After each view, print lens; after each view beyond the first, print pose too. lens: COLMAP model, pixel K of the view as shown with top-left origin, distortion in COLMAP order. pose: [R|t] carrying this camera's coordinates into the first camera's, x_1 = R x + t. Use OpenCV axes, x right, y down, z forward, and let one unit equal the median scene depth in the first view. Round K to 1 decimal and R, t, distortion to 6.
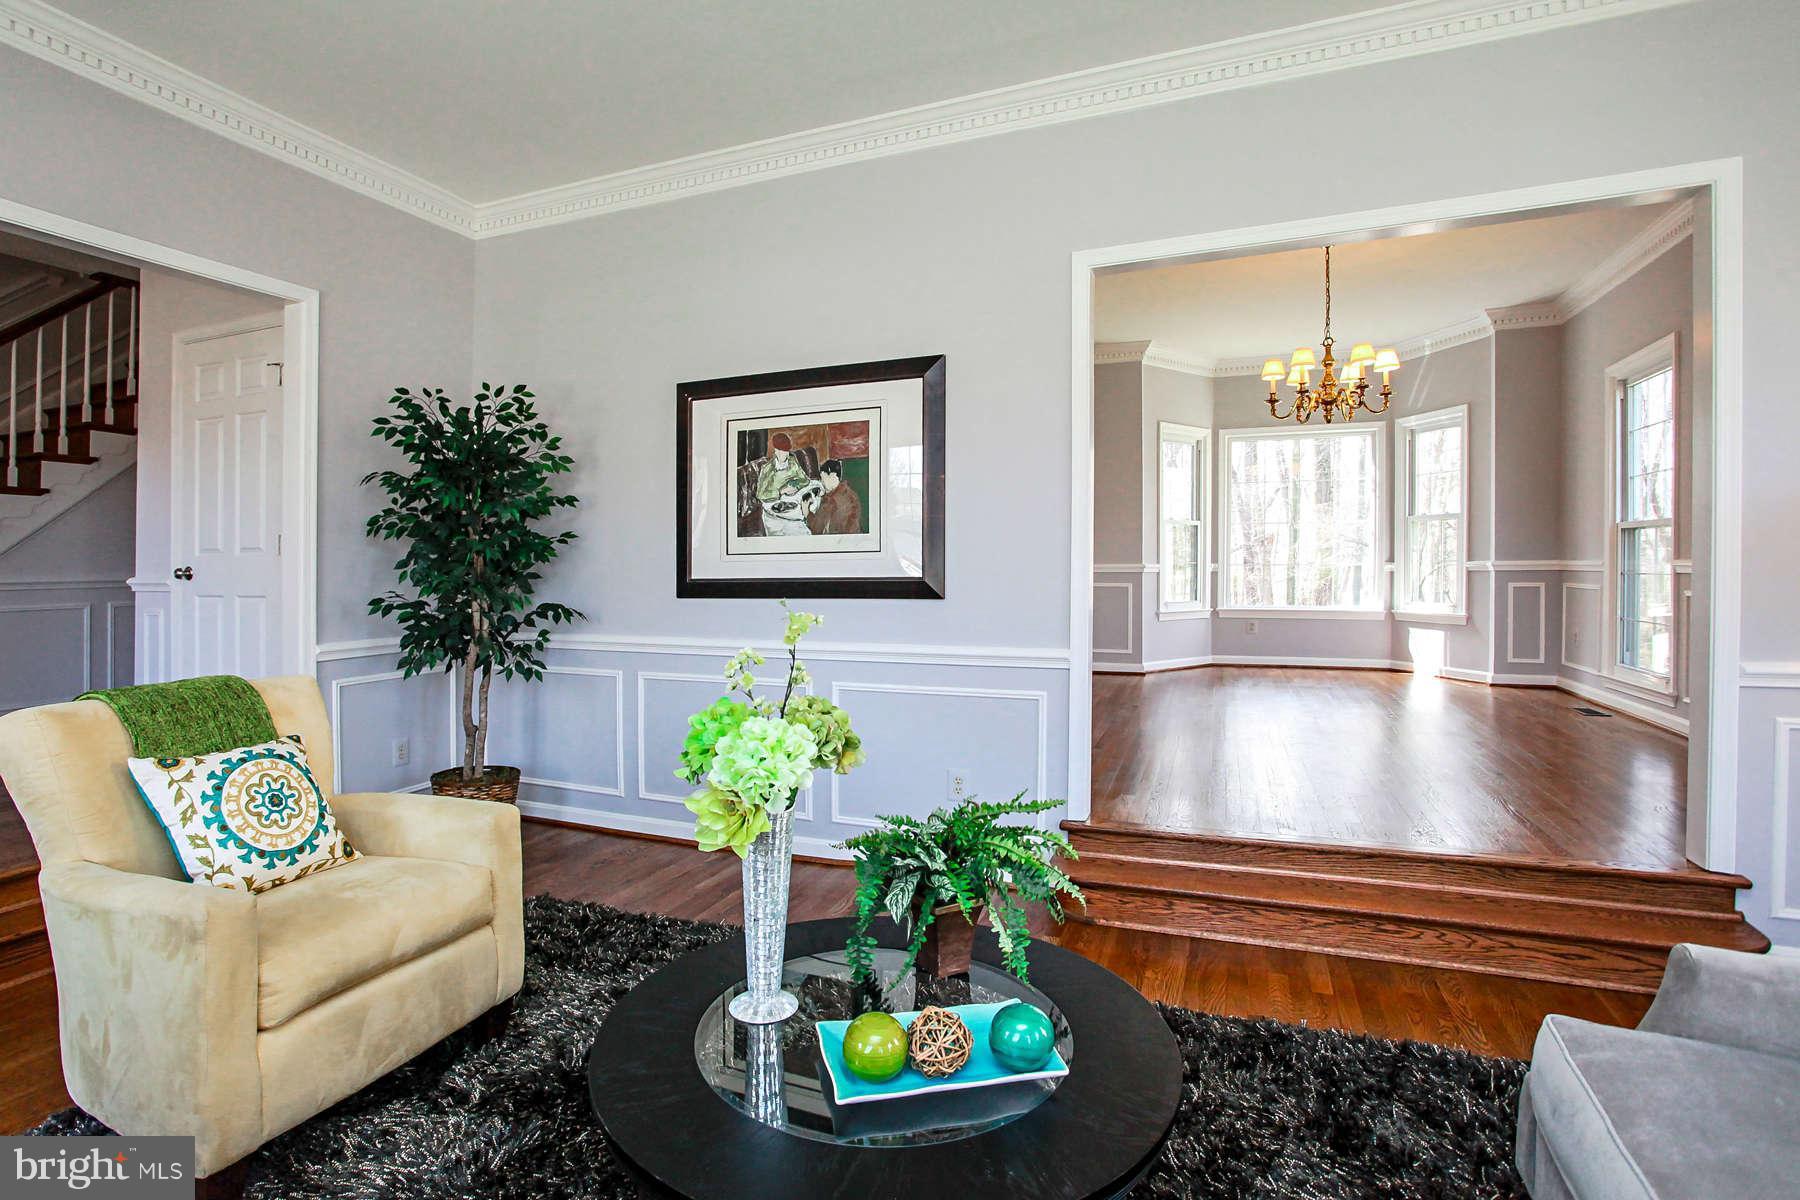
lens RADIAL K [[870.3, 0, 888.4], [0, 870.3, 581.1], [0, 0, 1]] dist [-0.055472, 0.000094]
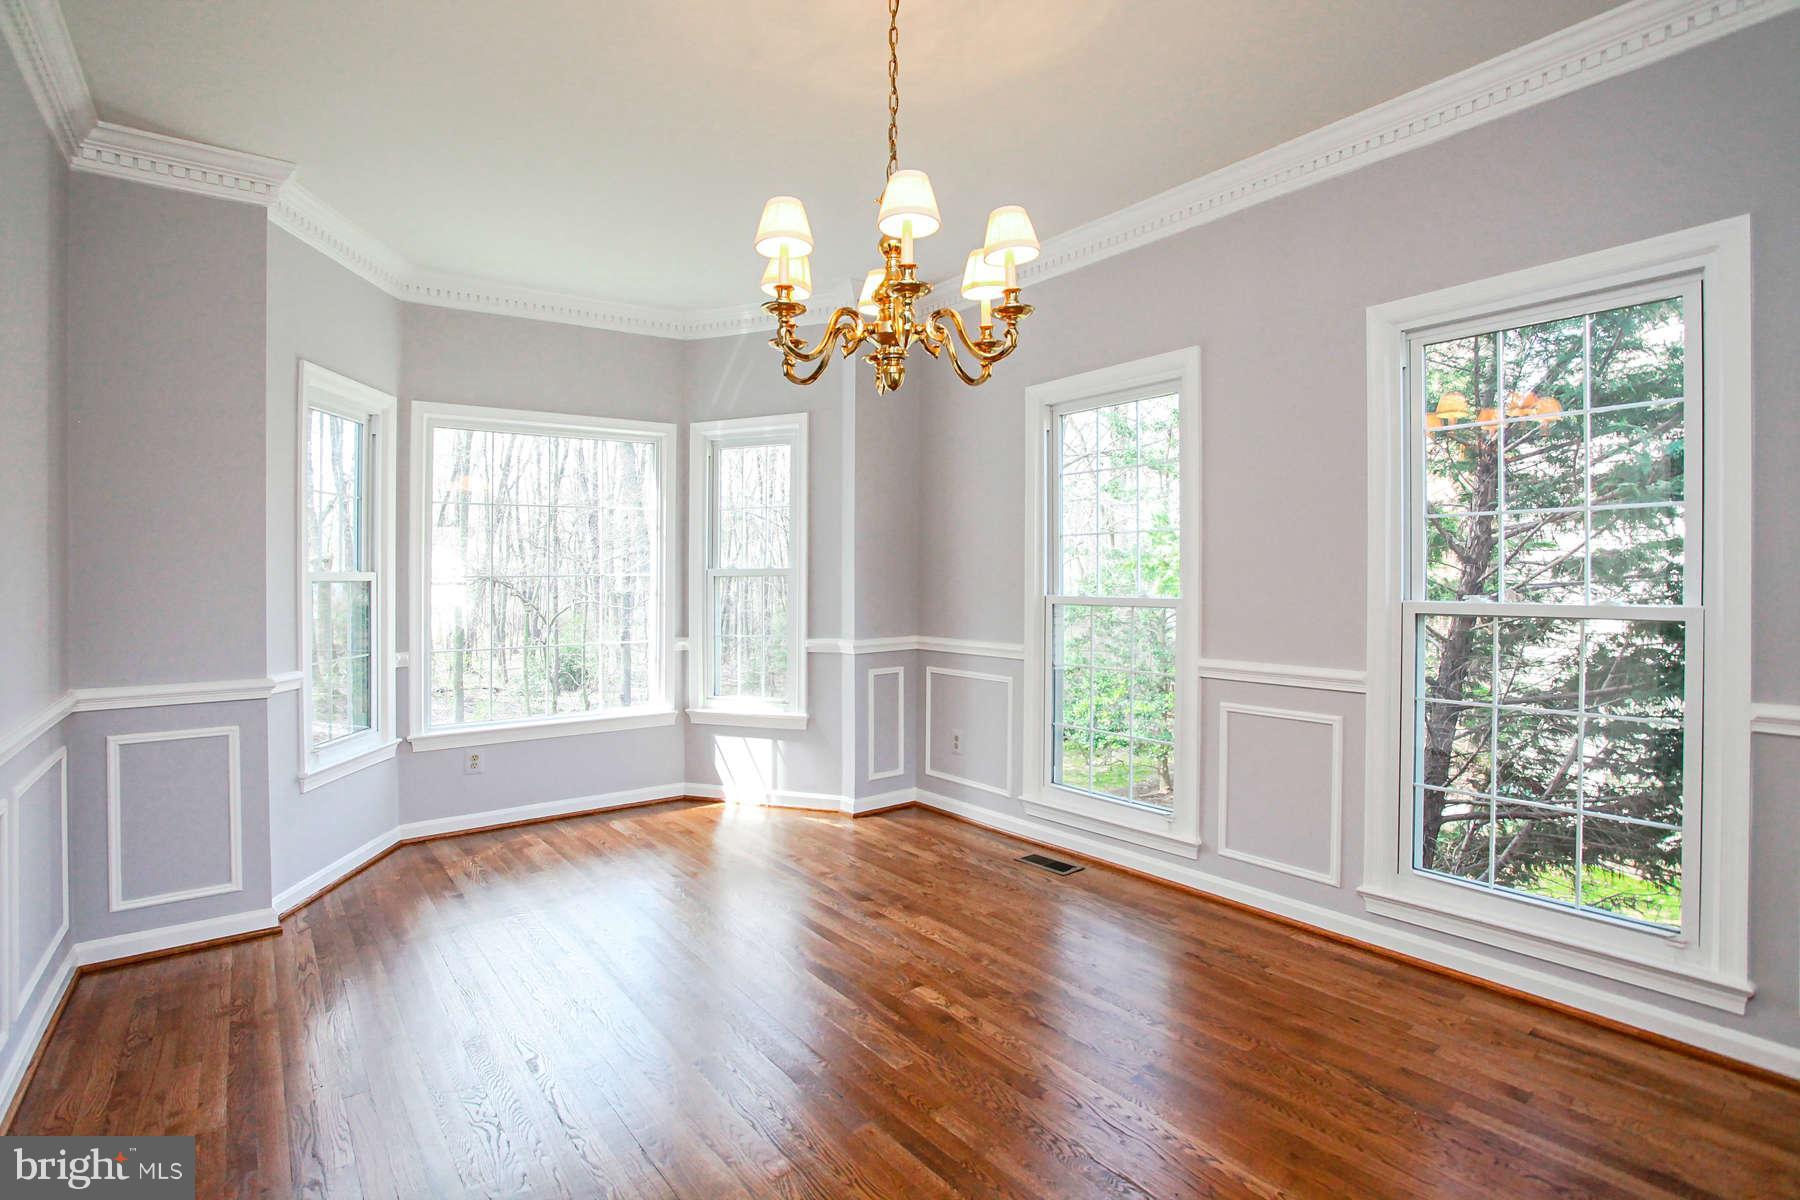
lens RADIAL K [[870.3, 0, 888.4], [0, 870.3, 581.1], [0, 0, 1]] dist [-0.055472, 0.000094]
pose [[0.535618, -0.002400, 0.844457, 0.107619], [0.022157, 0.999692, -0.011212, -0.057015], [-0.844170, 0.024716, 0.535506, 0.521254]]
